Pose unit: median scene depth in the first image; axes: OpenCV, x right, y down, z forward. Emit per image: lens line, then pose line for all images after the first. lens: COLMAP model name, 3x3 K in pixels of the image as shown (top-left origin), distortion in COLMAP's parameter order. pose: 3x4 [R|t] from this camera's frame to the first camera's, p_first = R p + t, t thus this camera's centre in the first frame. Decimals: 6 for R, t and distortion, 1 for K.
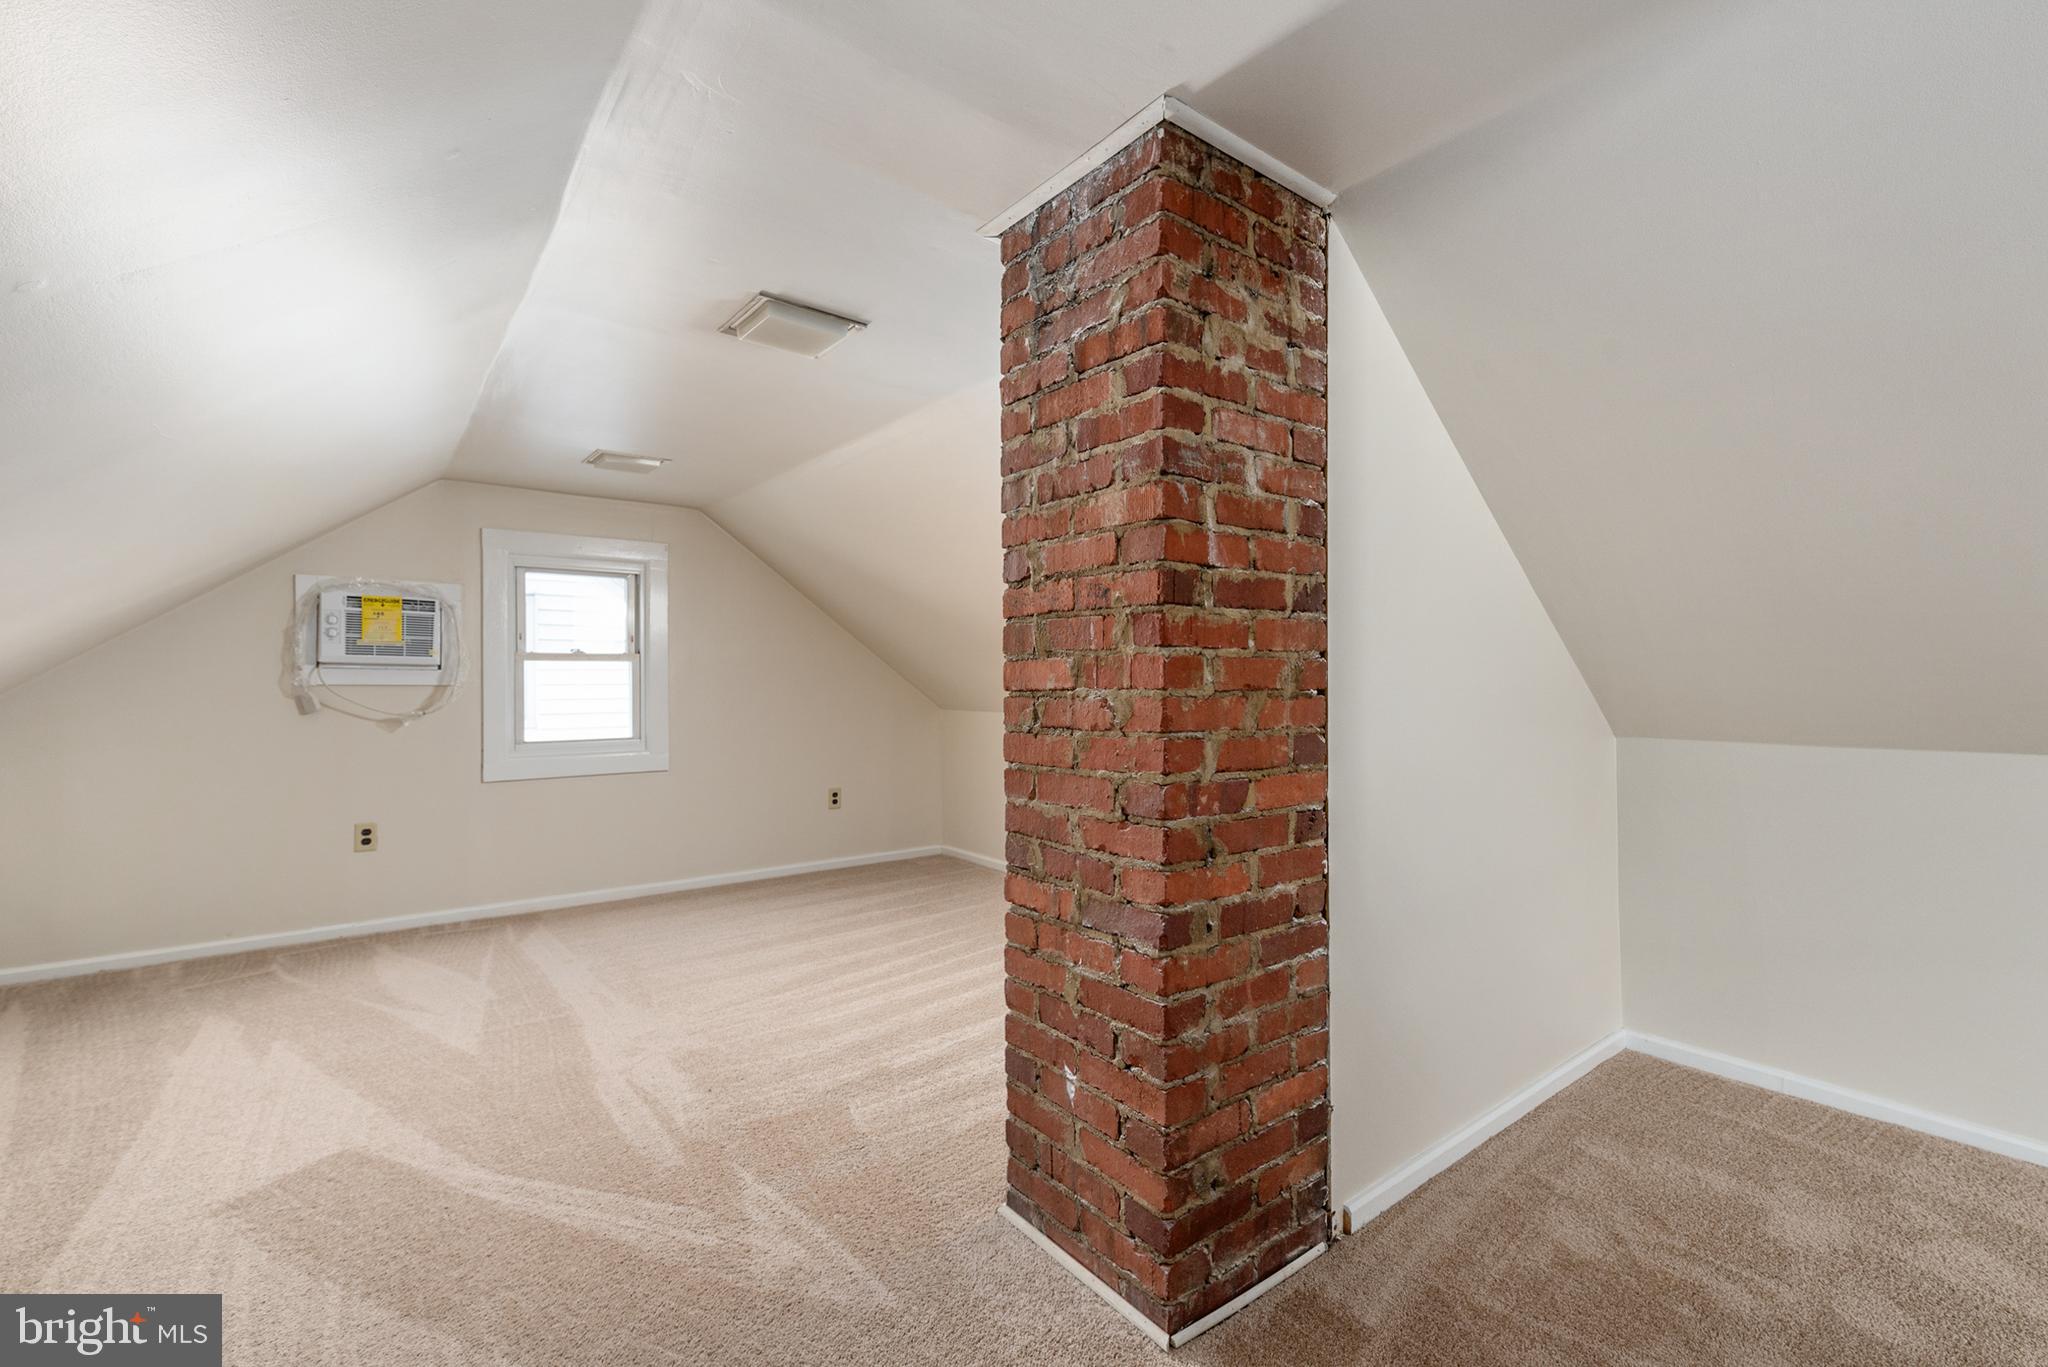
lens RADIAL K [[895.4, 0, 1043.4], [0, 895.4, 683.6], [0, 0, 1]] dist [0.003546, -0.001470]
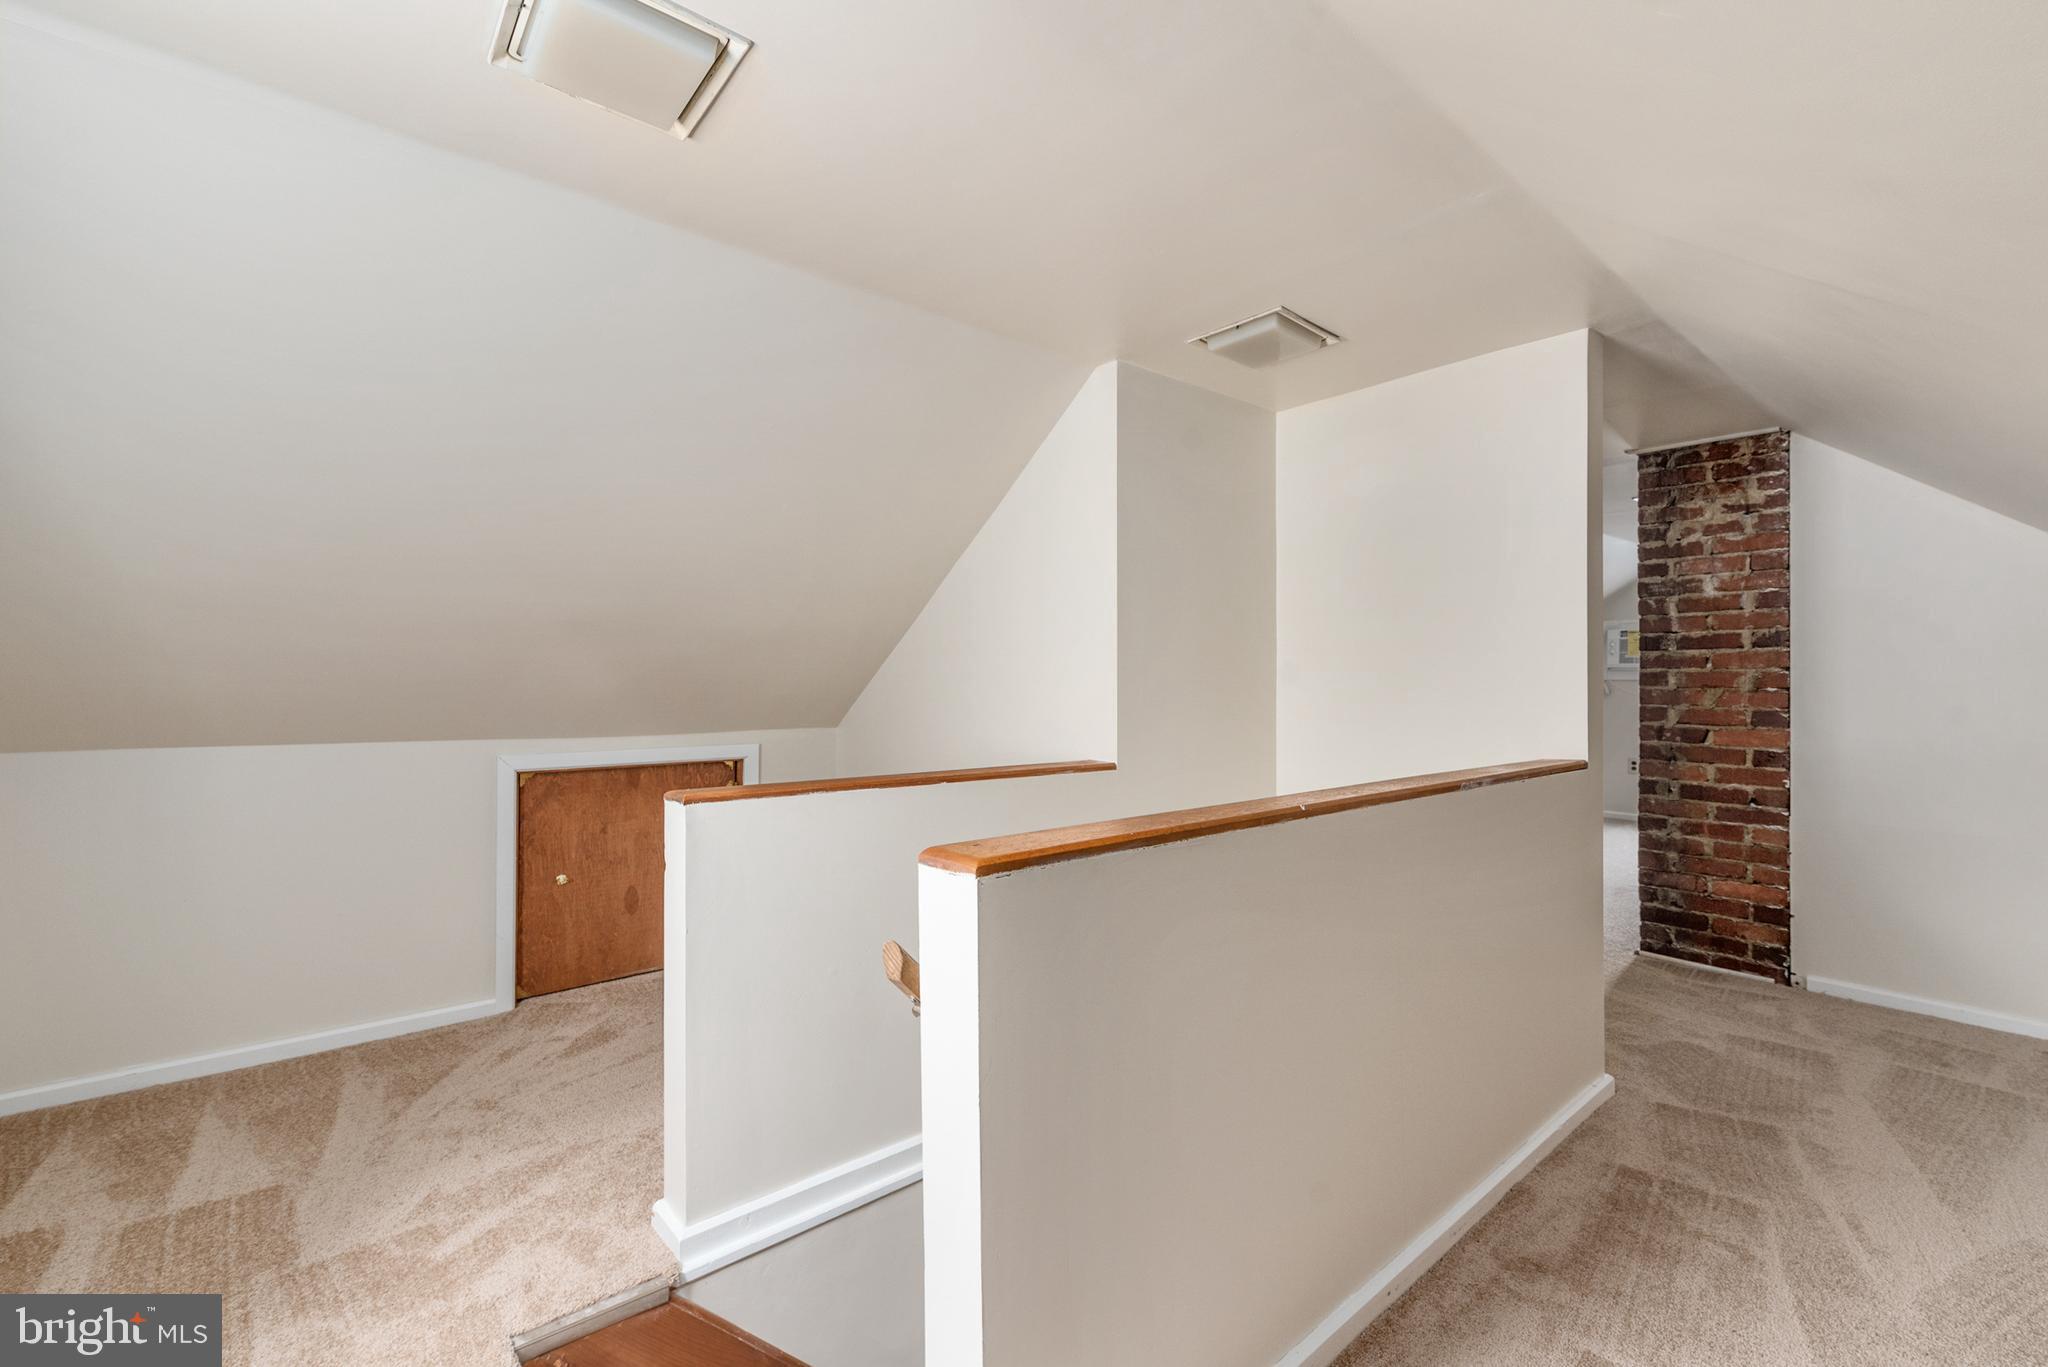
lens RADIAL K [[895.4, 0, 1026.1], [0, 895.4, 677.8], [0, 0, 1]] dist [0.003546, -0.001470]
pose [[0.050923, 0.005877, -0.998685, 2.275545], [0.000122, 0.999983, 0.005891, -0.028064], [0.998703, -0.000422, 0.050922, -0.724920]]
